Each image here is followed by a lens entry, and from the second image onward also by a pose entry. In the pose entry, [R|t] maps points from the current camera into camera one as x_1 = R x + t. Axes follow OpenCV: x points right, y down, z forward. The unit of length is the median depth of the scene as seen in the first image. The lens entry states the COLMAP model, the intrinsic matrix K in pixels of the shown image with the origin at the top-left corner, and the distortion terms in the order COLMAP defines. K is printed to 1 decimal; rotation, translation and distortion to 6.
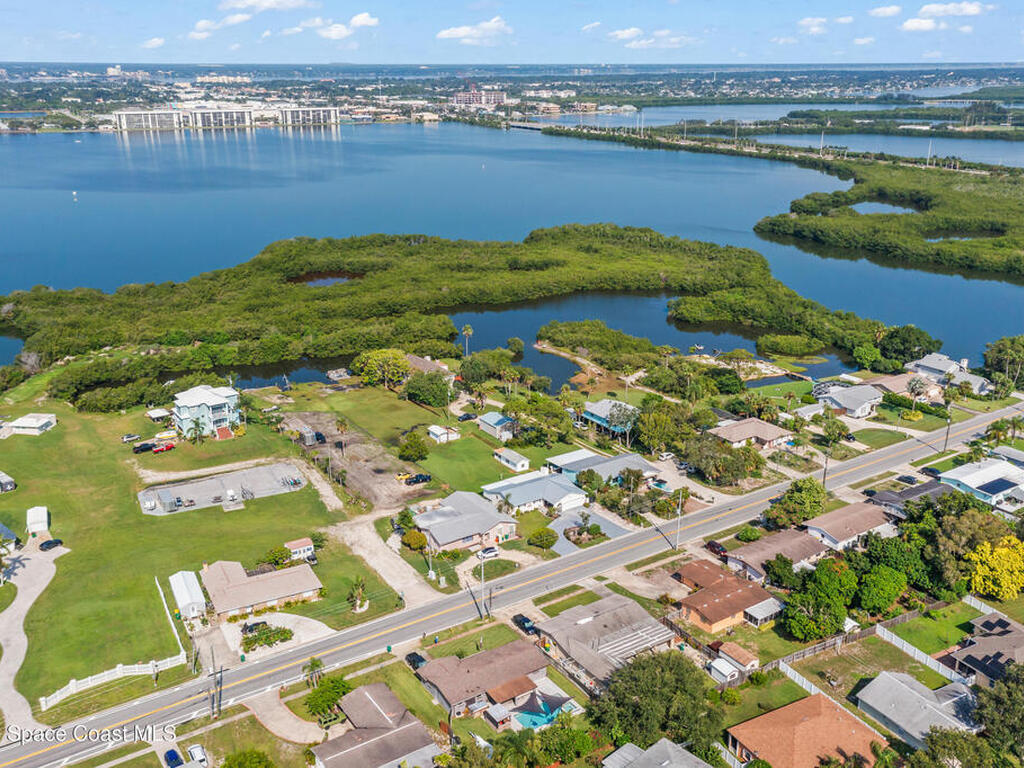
lens RADIAL K [[950.2, 0, 512.0], [0, 950.2, 384.0], [0, 0, 1]] dist [0.016711, 0.020292]
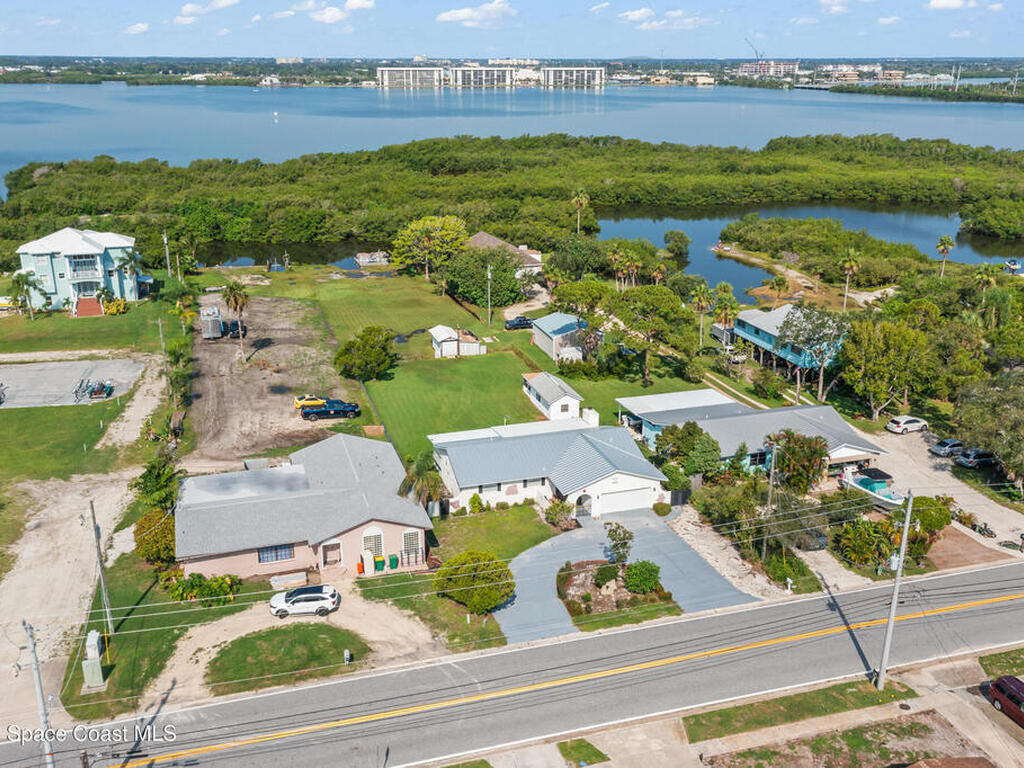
lens RADIAL K [[950.2, 0, 512.0], [0, 950.2, 384.0], [0, 0, 1]] dist [0.016711, 0.020292]
pose [[0.956835, 0.094128, -0.274966, 0.108861], [-0.093030, 0.995517, 0.017063, 0.067170], [0.275340, 0.009254, 0.961302, 0.541086]]
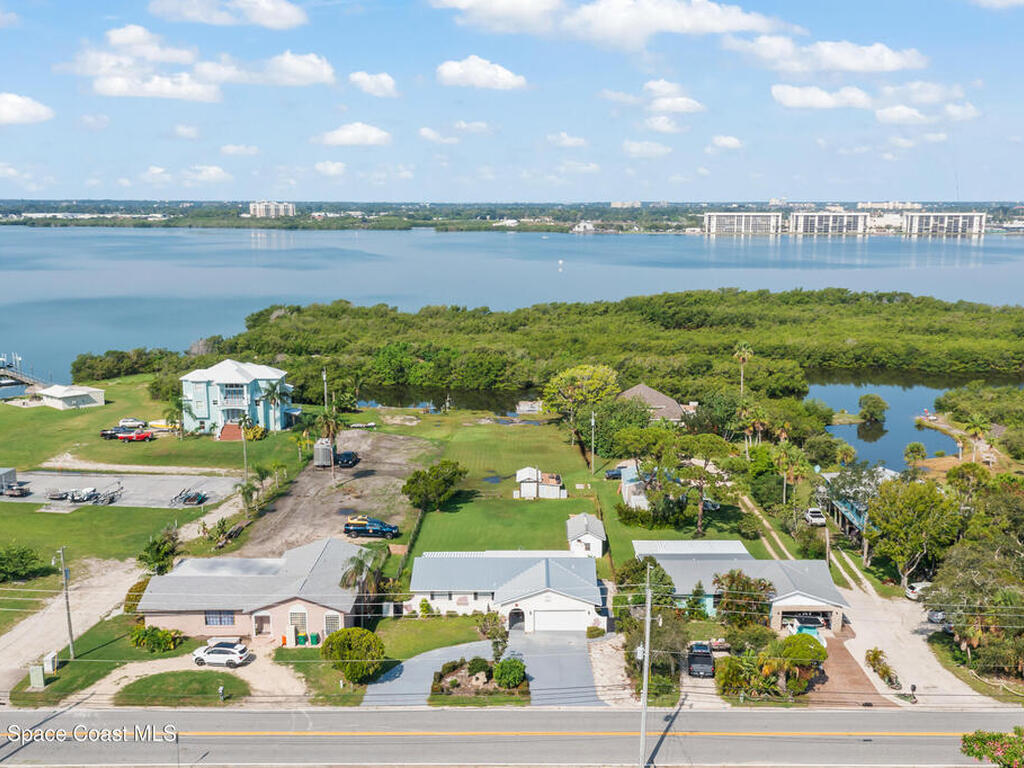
lens RADIAL K [[1162.2, 0, 545.0], [0, 1162.2, 385.3], [0, 0, 1]] dist [0.012464, 0.033253]
pose [[0.833121, 0.086880, -0.546224, 0.286797], [-0.177364, 0.977396, -0.115062, 0.075942], [0.523881, 0.192741, 0.829699, 0.497765]]
